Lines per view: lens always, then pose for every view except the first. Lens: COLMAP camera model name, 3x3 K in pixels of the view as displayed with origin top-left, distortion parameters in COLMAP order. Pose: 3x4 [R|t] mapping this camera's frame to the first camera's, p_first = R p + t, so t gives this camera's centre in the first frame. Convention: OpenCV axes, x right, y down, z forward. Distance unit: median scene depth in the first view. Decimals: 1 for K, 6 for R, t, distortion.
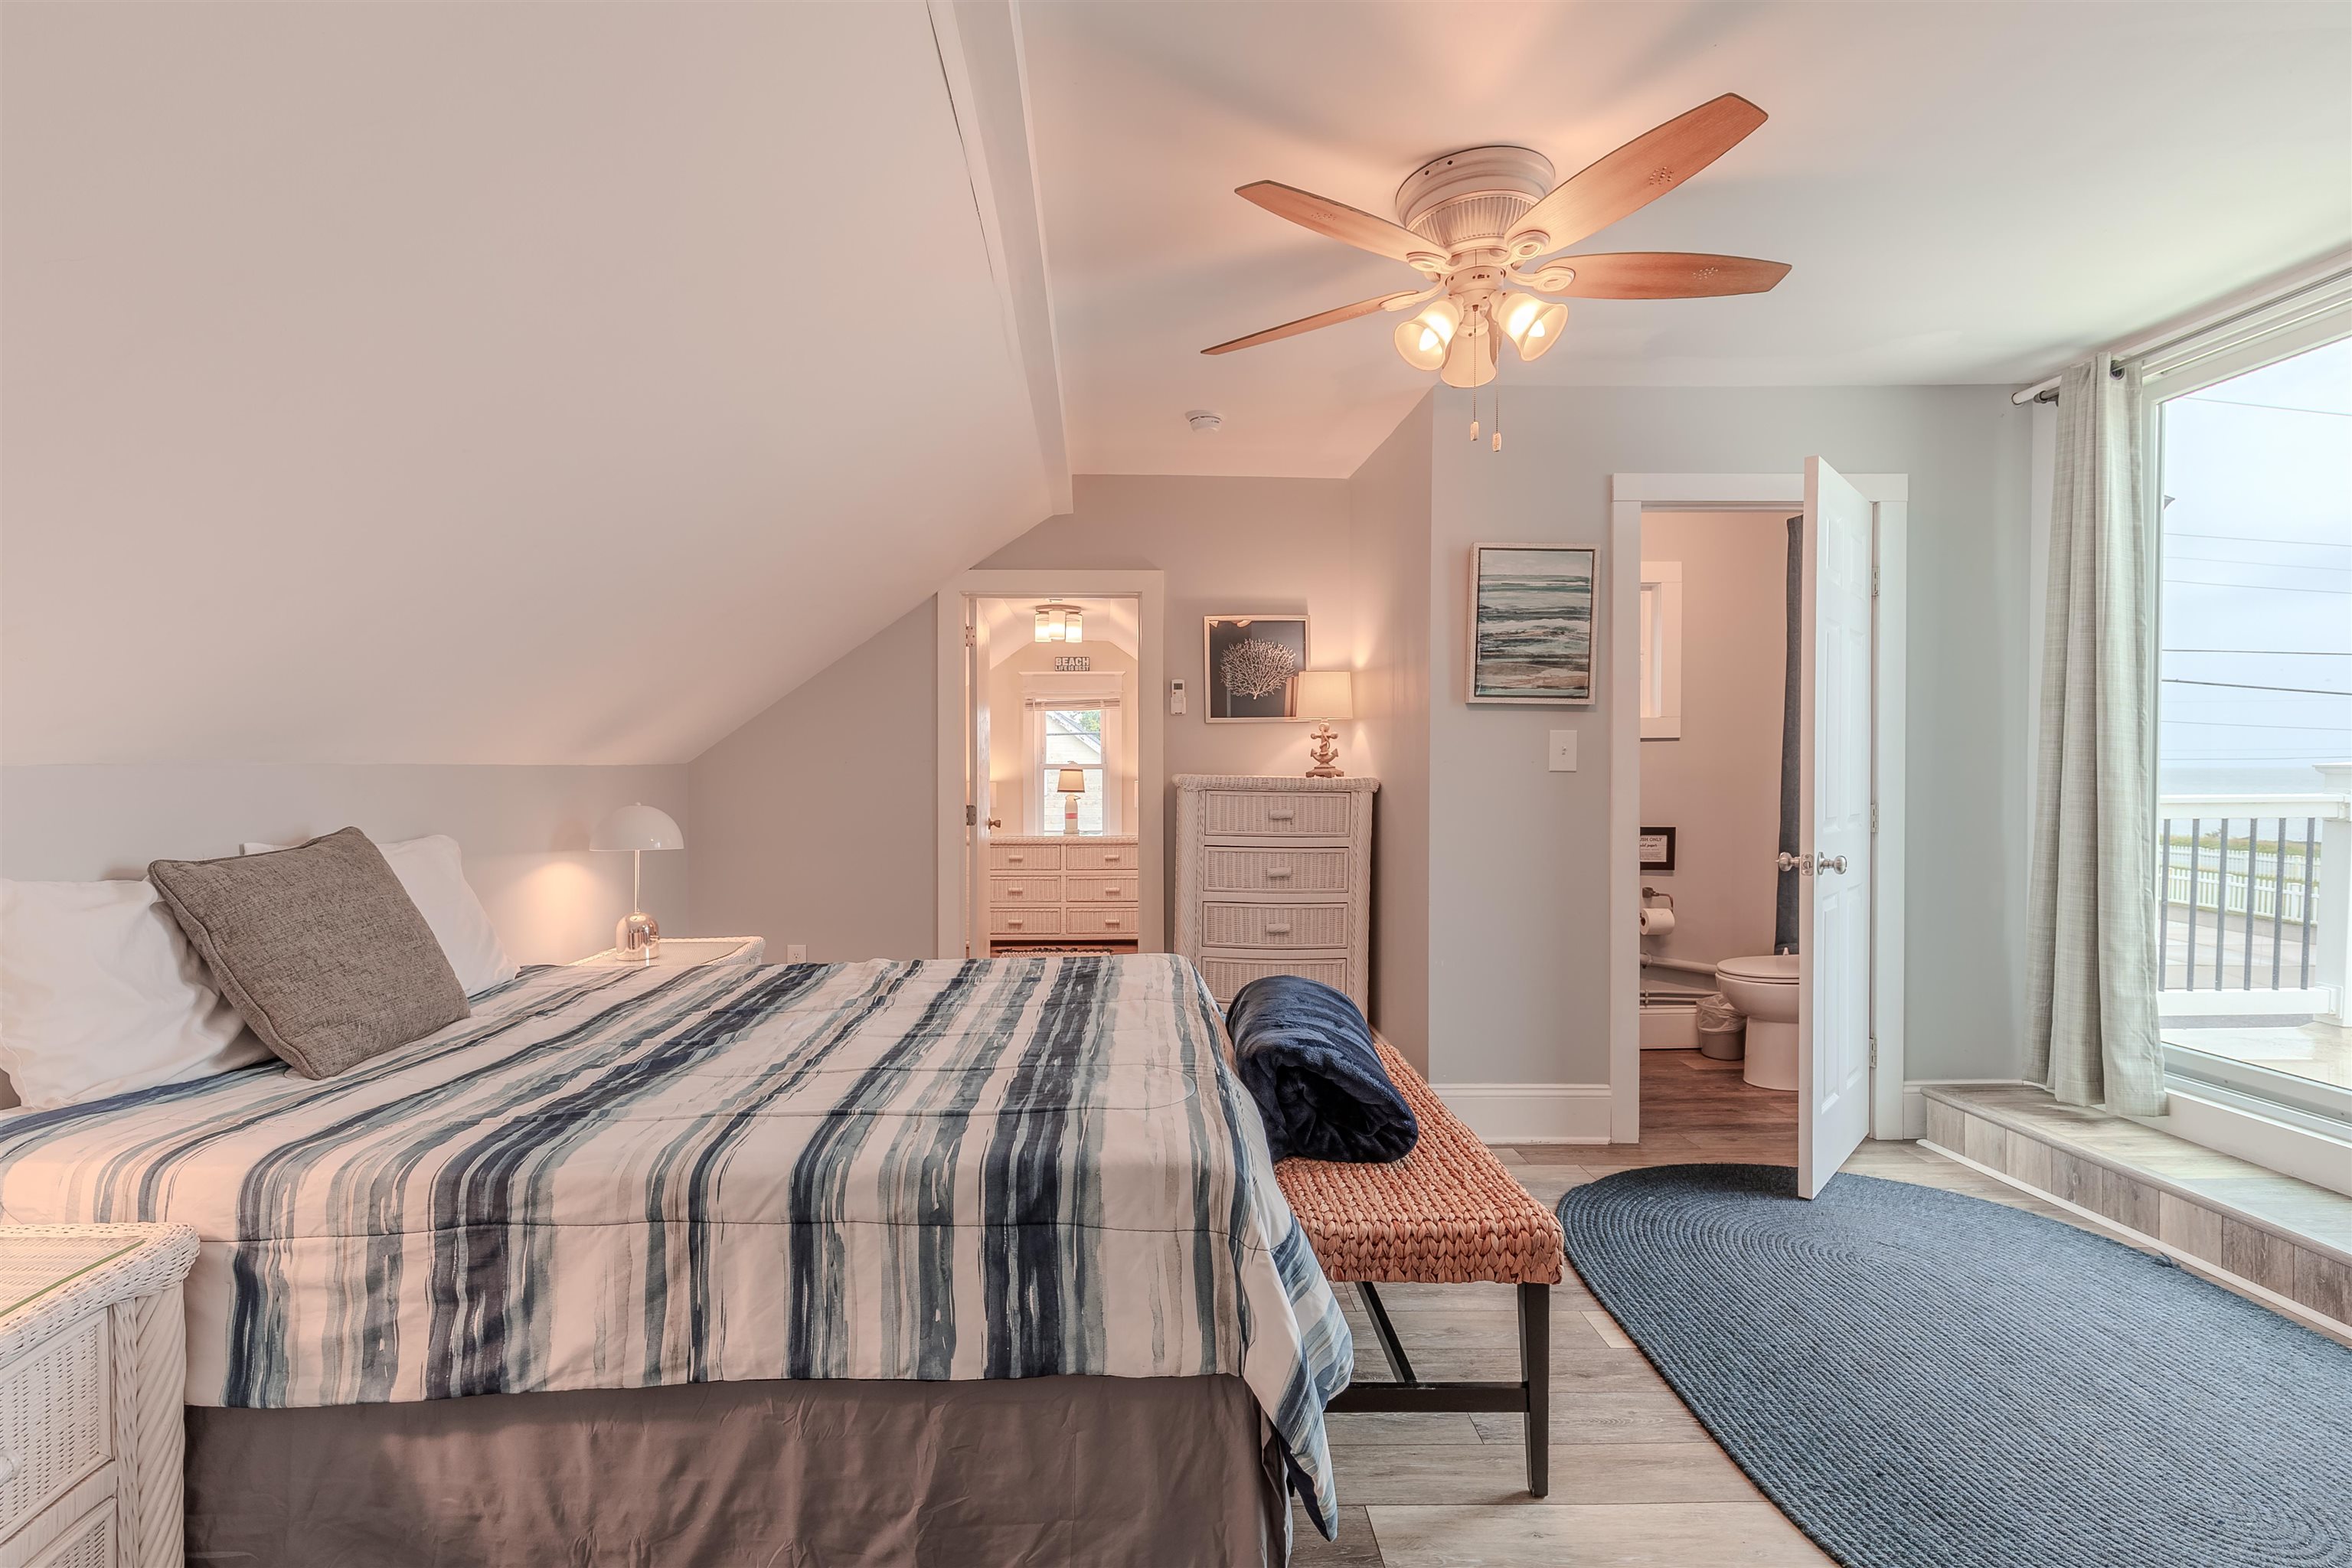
lens RADIAL K [[1023.1, 0, 1166.4], [0, 1023.1, 779.7], [0, 0, 1]] dist [0.009390, -0.000867]
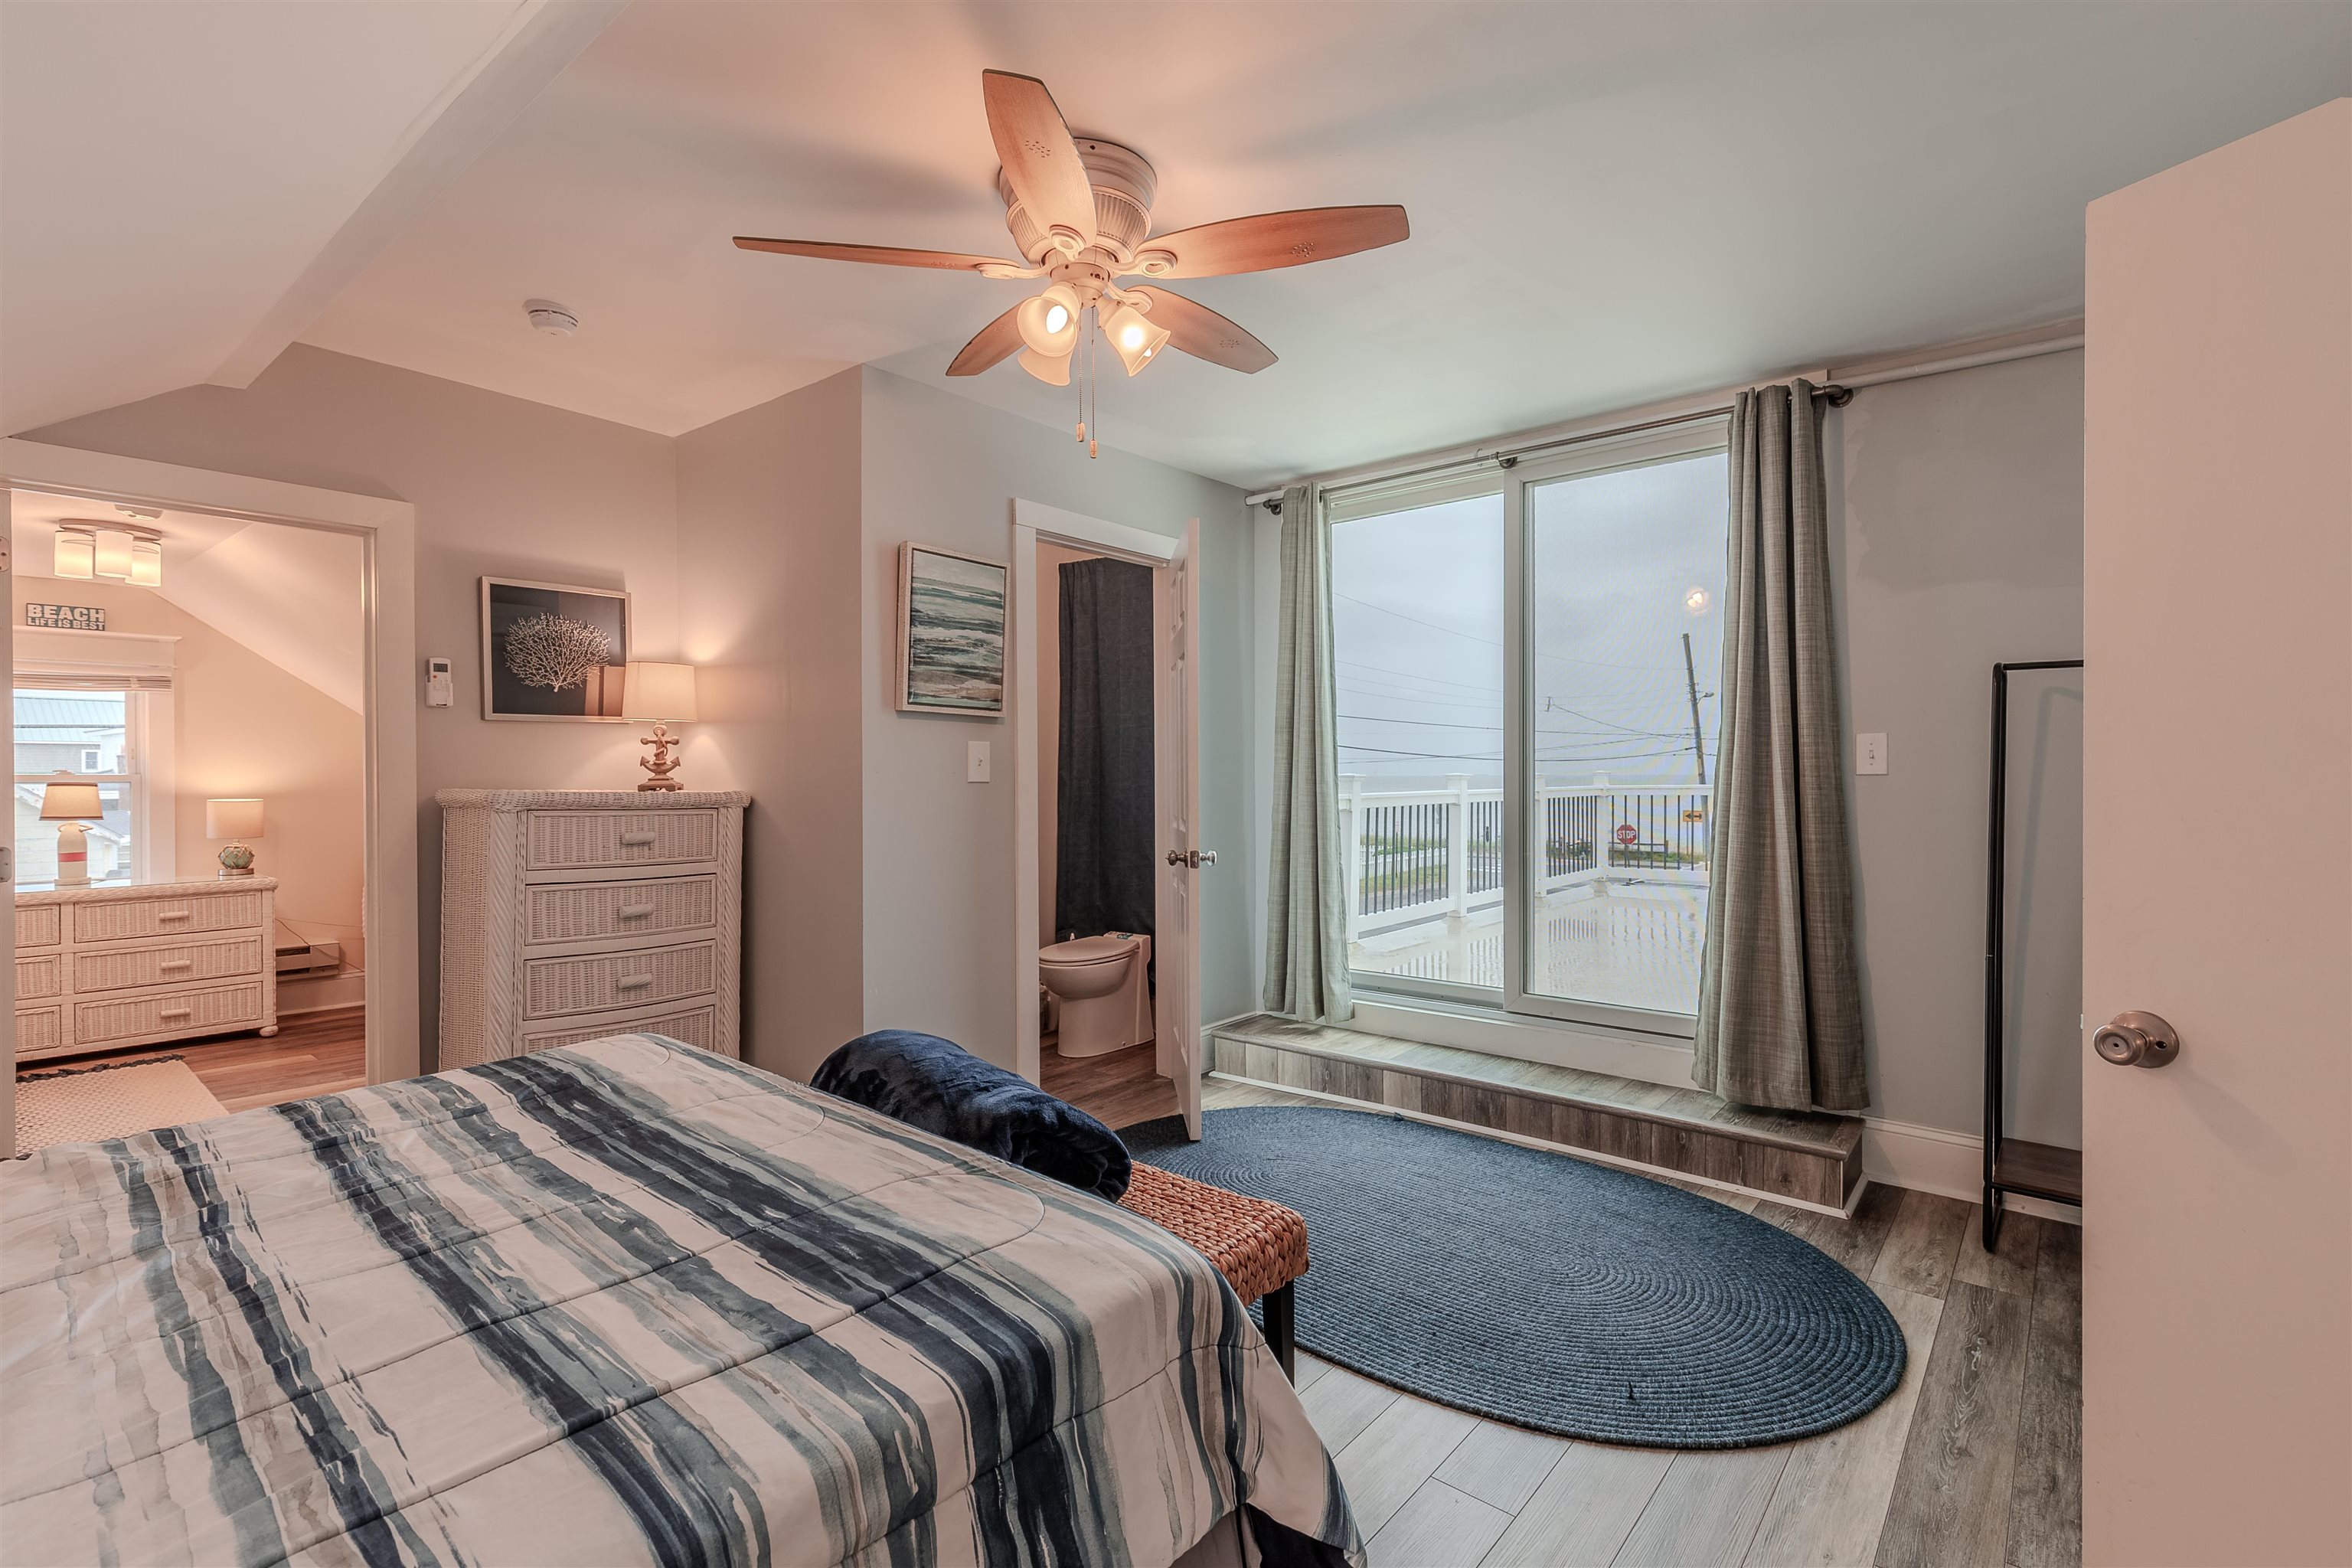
lens RADIAL K [[1023.1, 0, 1166.4], [0, 1023.1, 779.7], [0, 0, 1]] dist [0.009390, -0.000867]
pose [[0.689457, -0.004217, 0.724314, -0.235509], [0.011316, 0.999924, -0.004950, -0.003996], [-0.724238, 0.011609, 0.689452, 0.188076]]
